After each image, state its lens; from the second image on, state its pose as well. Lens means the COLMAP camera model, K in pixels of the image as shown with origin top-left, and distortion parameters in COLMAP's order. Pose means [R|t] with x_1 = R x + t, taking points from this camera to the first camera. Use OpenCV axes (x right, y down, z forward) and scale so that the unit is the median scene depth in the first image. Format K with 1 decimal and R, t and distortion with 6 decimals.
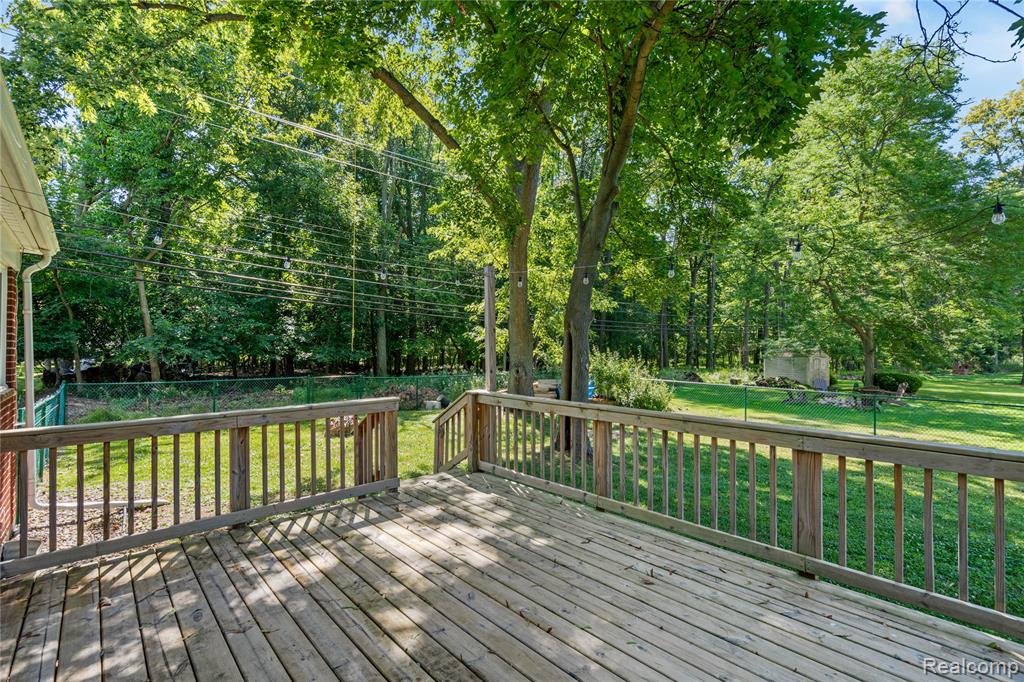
lens RADIAL K [[468.0, 0, 510.9], [0, 468.0, 351.6], [0, 0, 1]] dist [-0.010281, 0.000125]
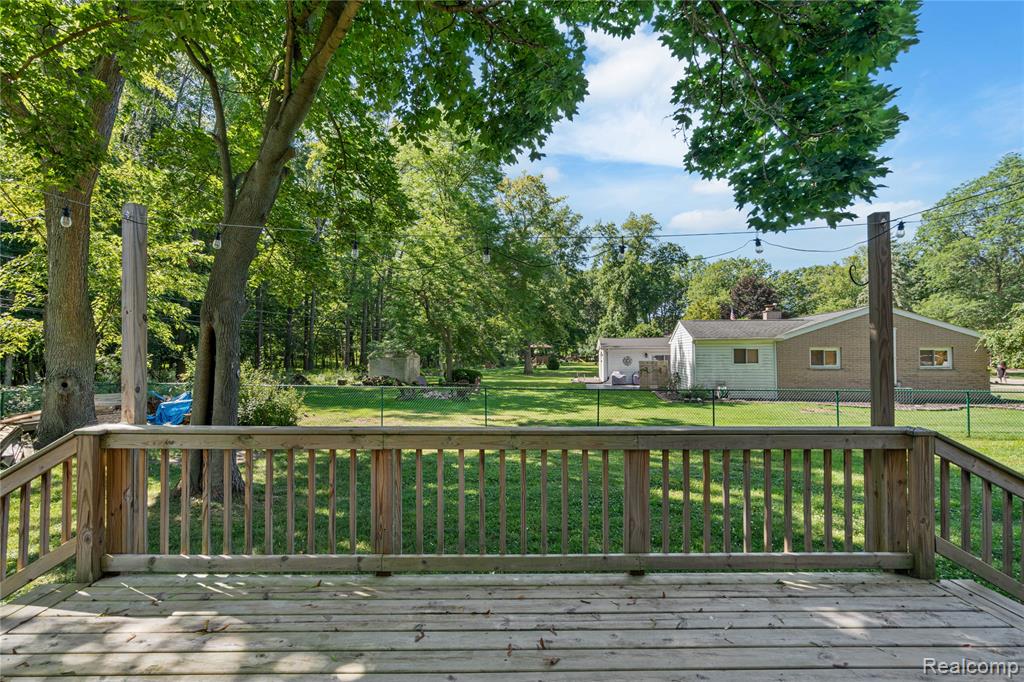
lens RADIAL K [[459.5, 0, 512.0], [0, 459.5, 341.0], [0, 0, 1]] dist [-0.019748, 0.011092]
pose [[0.656233, 0.014259, 0.754424, -0.104317], [0.005651, 0.999701, -0.023810, -0.000340], [-0.754537, 0.019888, 0.655956, 0.189016]]
